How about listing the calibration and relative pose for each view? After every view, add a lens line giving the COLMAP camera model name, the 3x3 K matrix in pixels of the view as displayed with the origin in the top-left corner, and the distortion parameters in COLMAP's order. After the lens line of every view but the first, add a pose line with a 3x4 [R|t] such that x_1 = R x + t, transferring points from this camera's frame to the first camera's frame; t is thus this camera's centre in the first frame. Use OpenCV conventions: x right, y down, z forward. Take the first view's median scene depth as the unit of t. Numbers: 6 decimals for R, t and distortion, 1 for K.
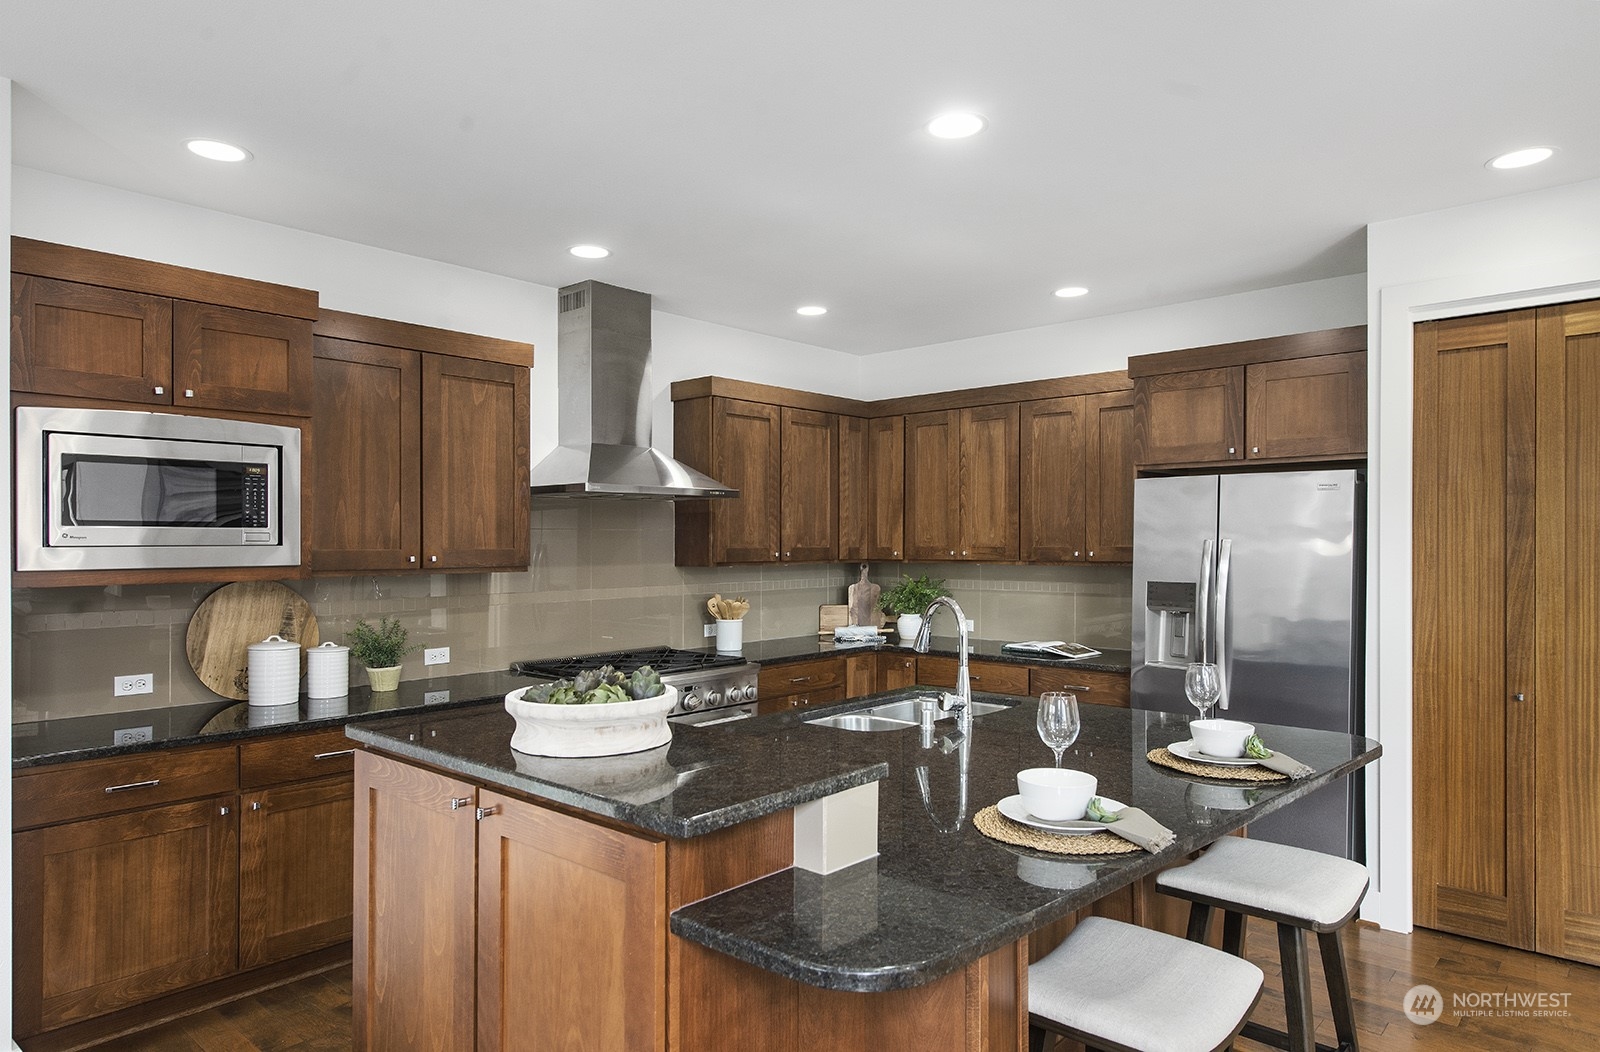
lens RADIAL K [[965.5, 0, 839.7], [0, 965.5, 557.1], [0, 0, 1]] dist [0.001588, 0.000525]
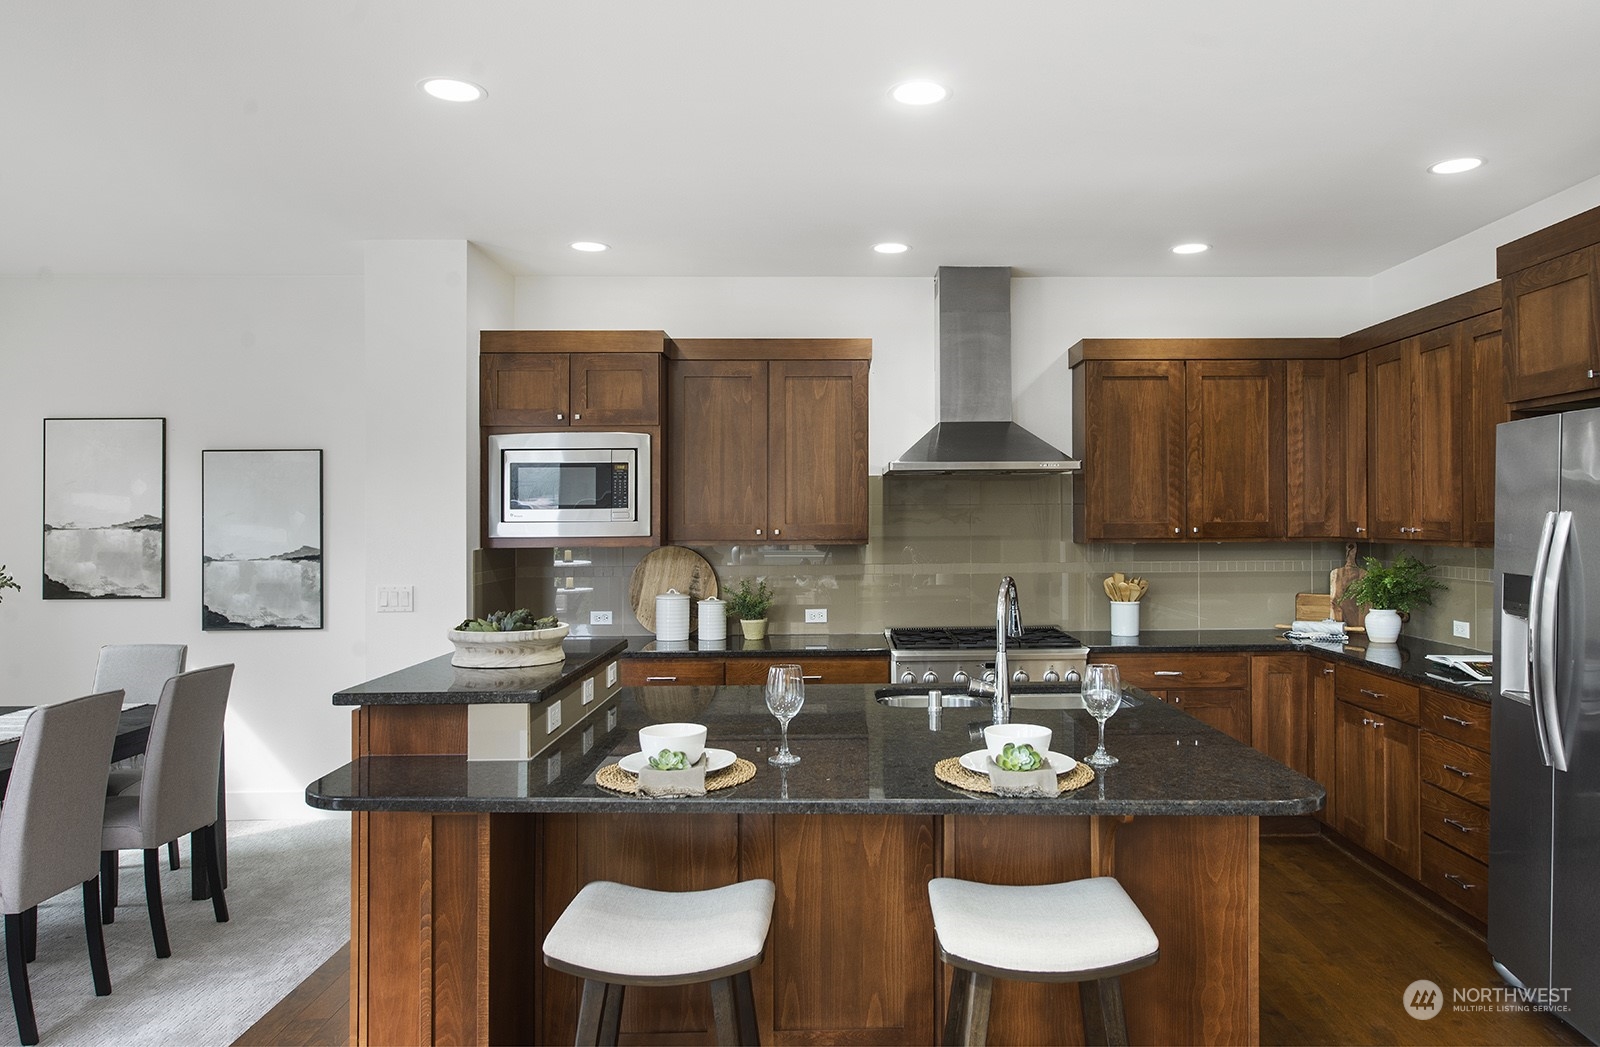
lens RADIAL K [[1117.6, 0, 855.3], [0, 1117.6, 521.7], [0, 0, 1]] dist [-0.009313, 0.001428]
pose [[0.669913, 0.000759, -0.742439, 0.634747], [-0.006951, 0.999962, -0.005250, -0.004248], [0.742407, 0.008677, 0.669893, 0.137249]]
